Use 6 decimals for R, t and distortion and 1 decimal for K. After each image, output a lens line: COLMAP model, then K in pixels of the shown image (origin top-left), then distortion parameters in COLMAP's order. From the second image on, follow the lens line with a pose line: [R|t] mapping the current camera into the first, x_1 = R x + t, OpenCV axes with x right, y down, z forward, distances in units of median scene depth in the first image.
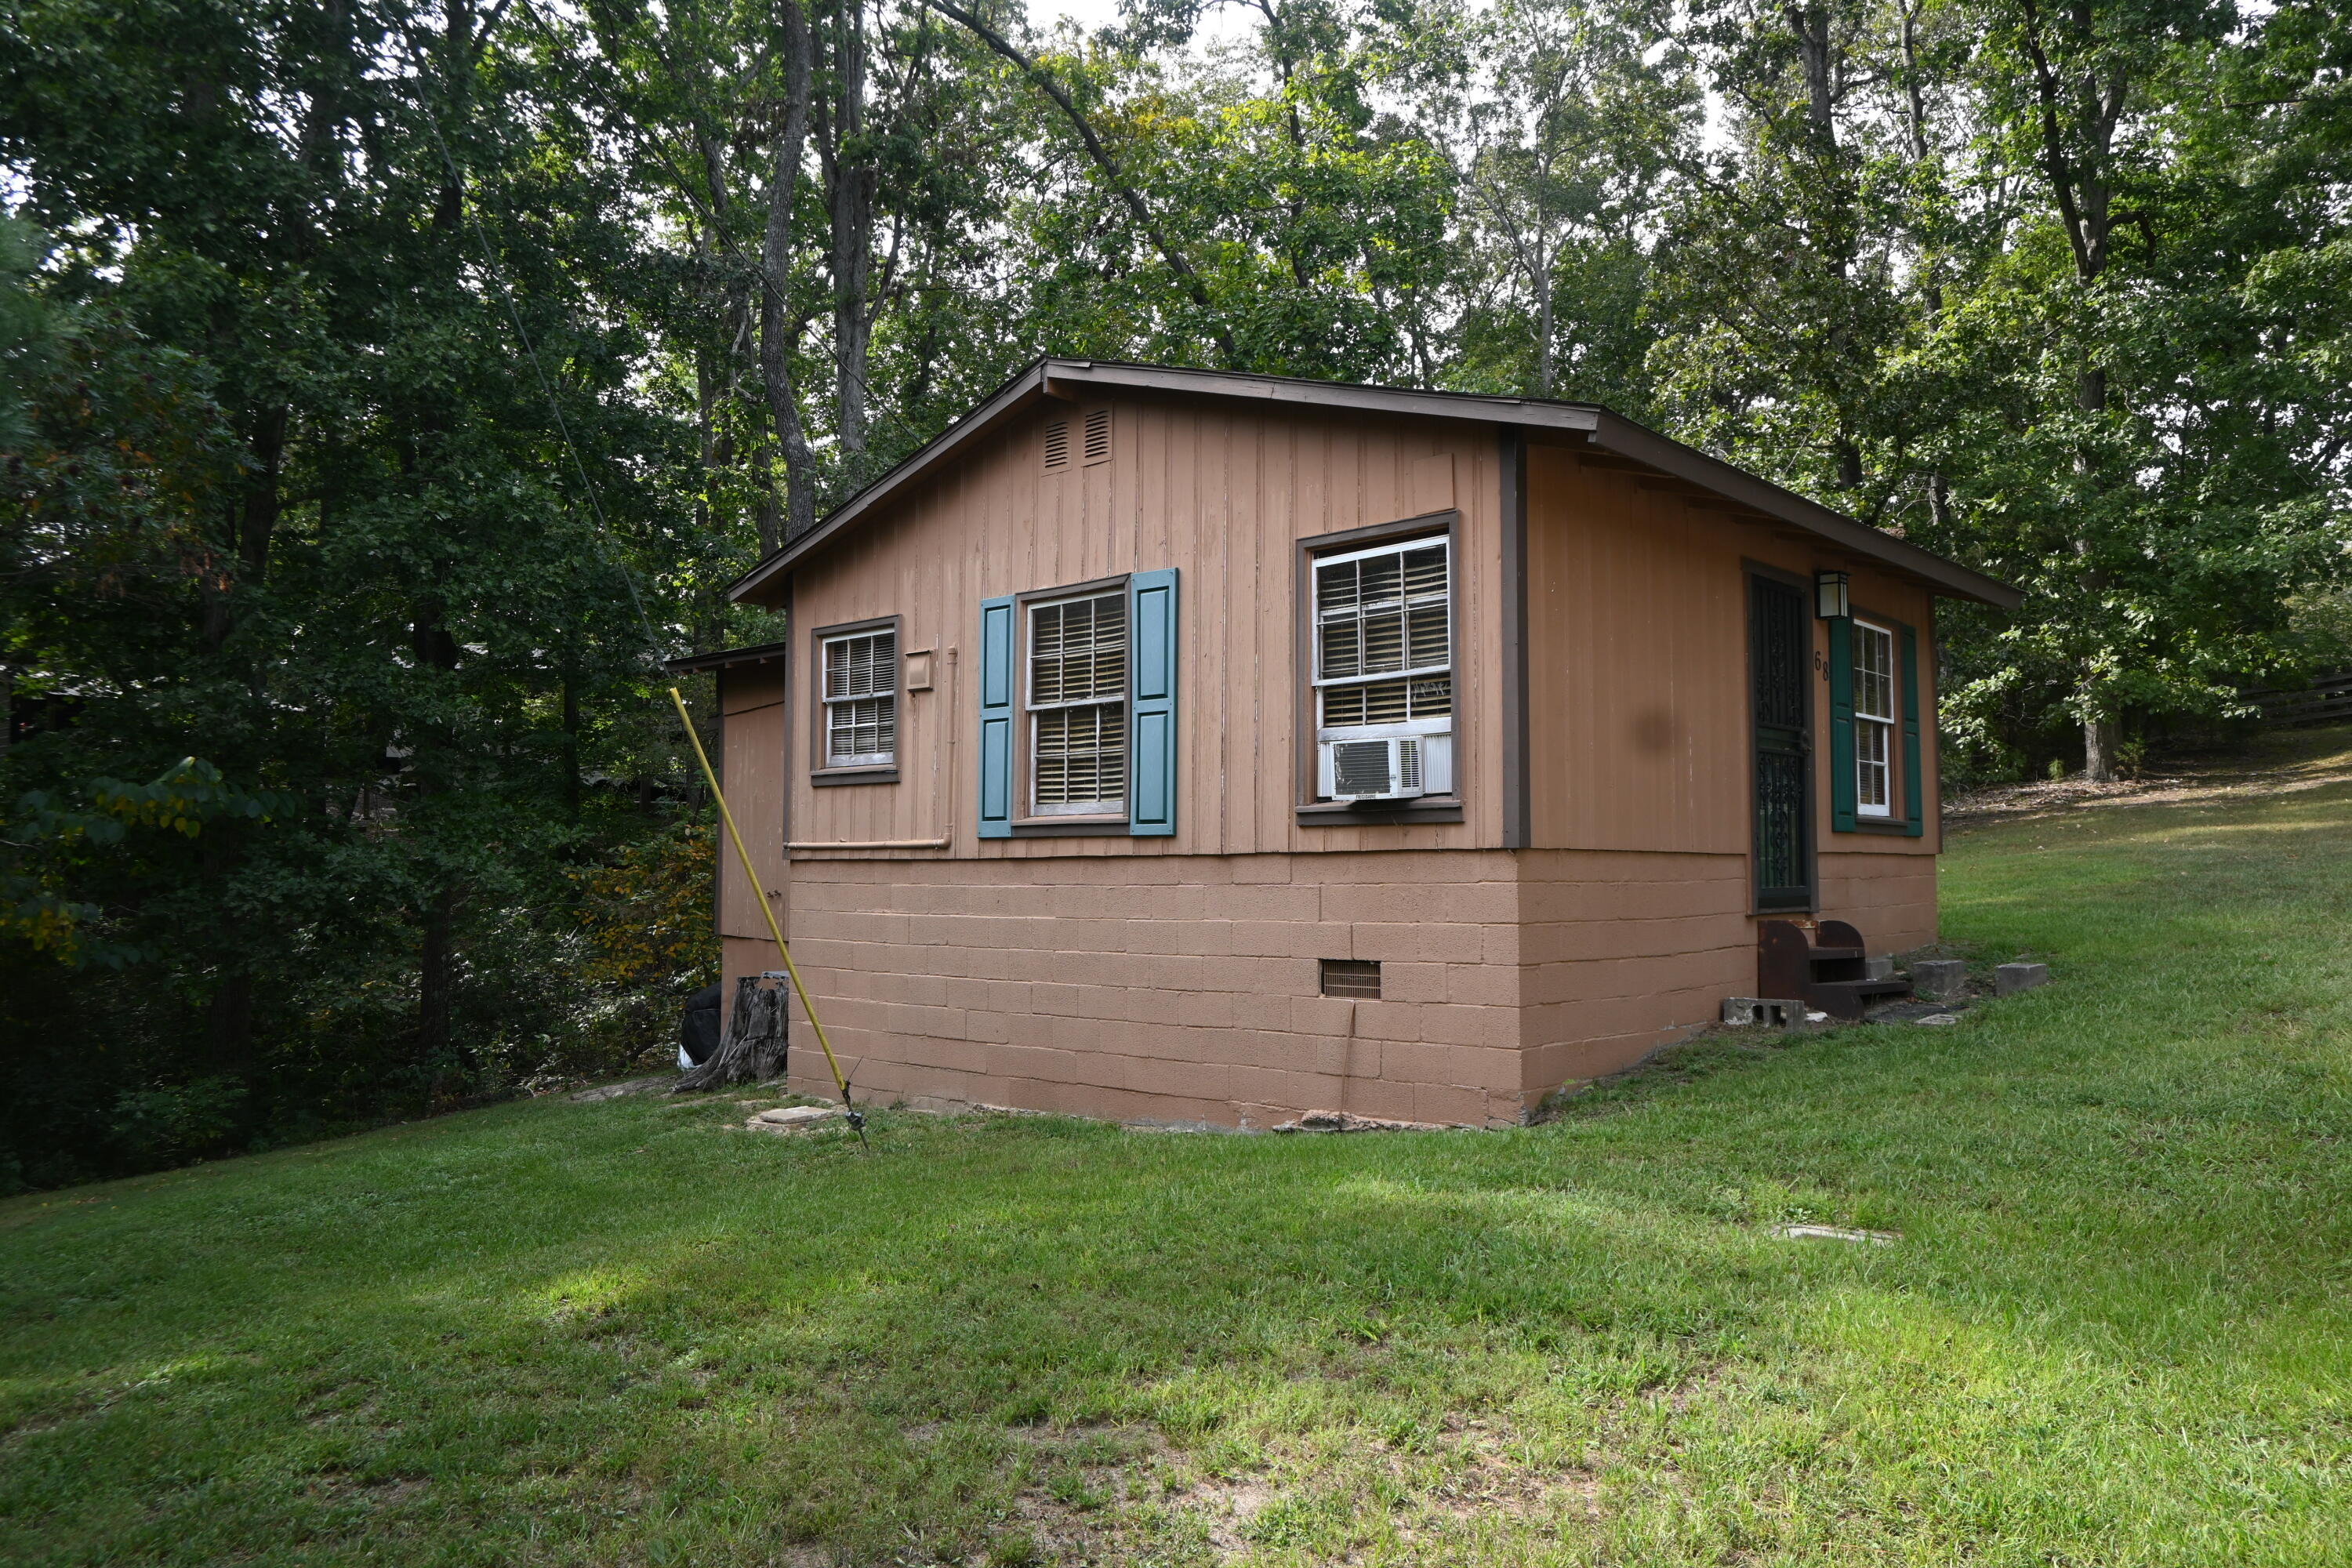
lens RADIAL K [[1599.8, 0, 1176.0], [0, 1599.8, 784.0], [0, 0, 1]] dist [0.000769, 0.000309]
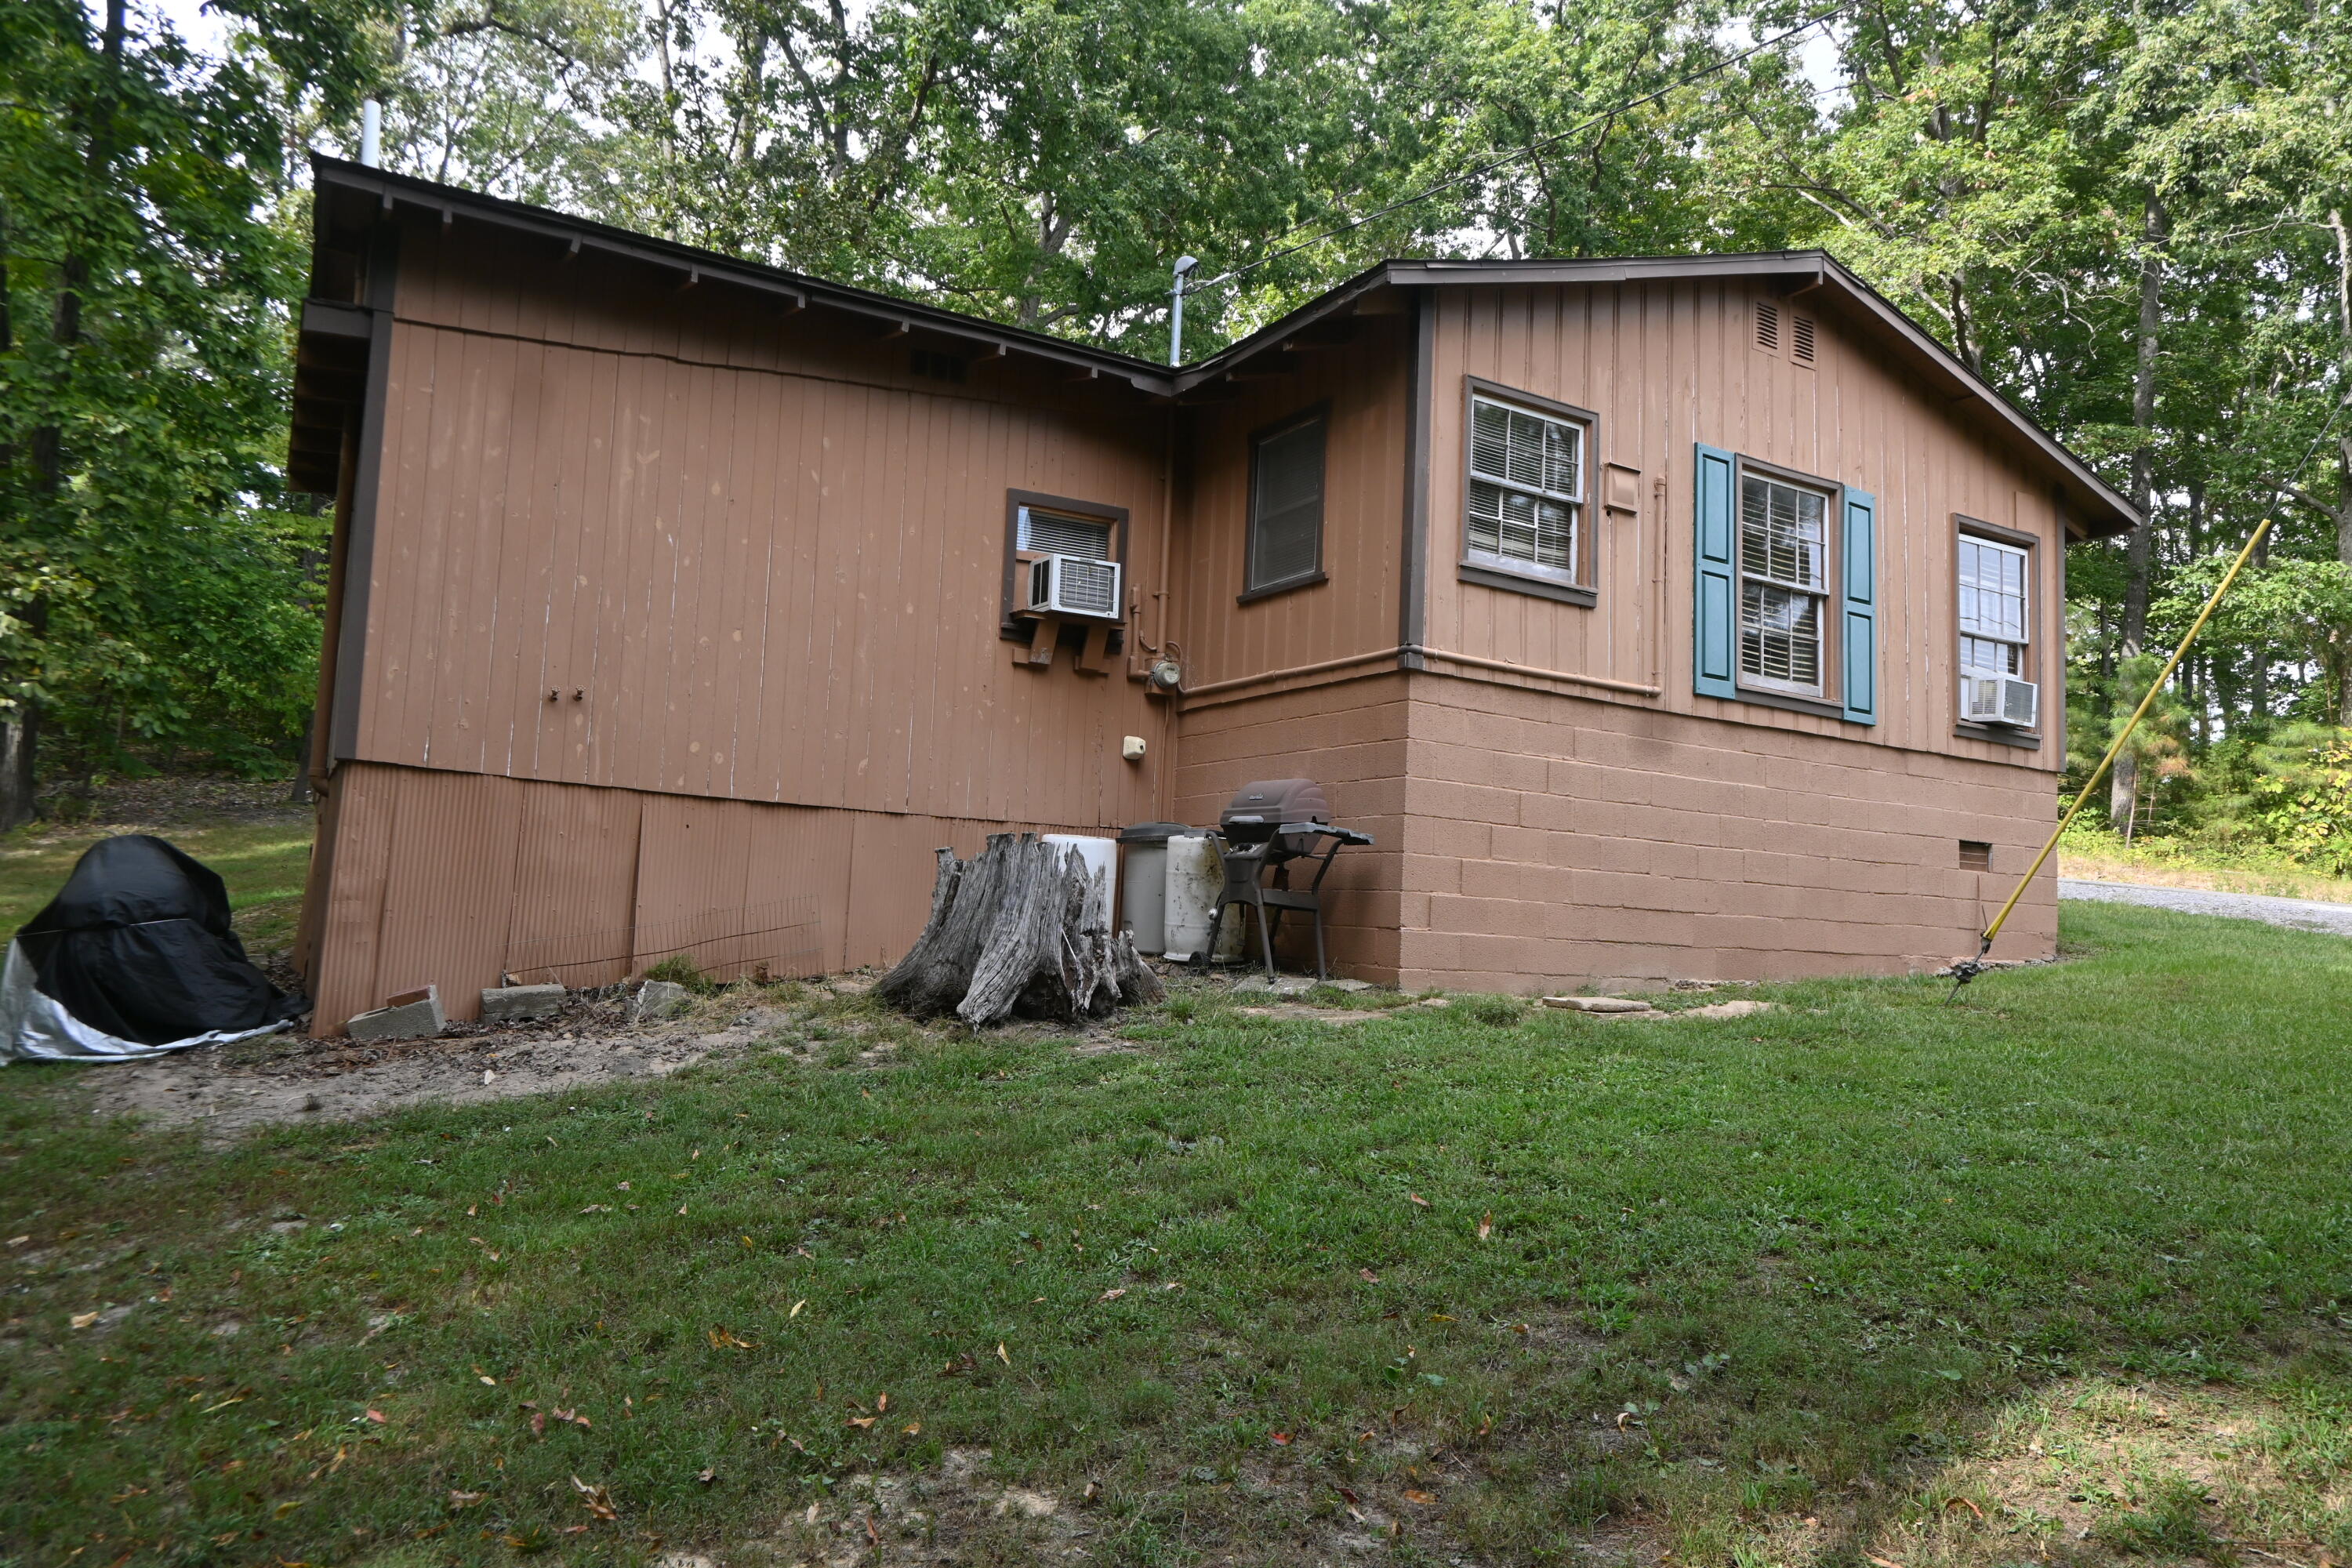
lens RADIAL K [[1599.8, 0, 1176.0], [0, 1599.8, 784.0], [0, 0, 1]] dist [0.000769, 0.000309]
pose [[0.283103, 0.102032, 0.953647, -1.105950], [-0.101919, 0.991895, -0.075868, 0.189951], [-0.953659, -0.075717, 0.291208, 1.030536]]
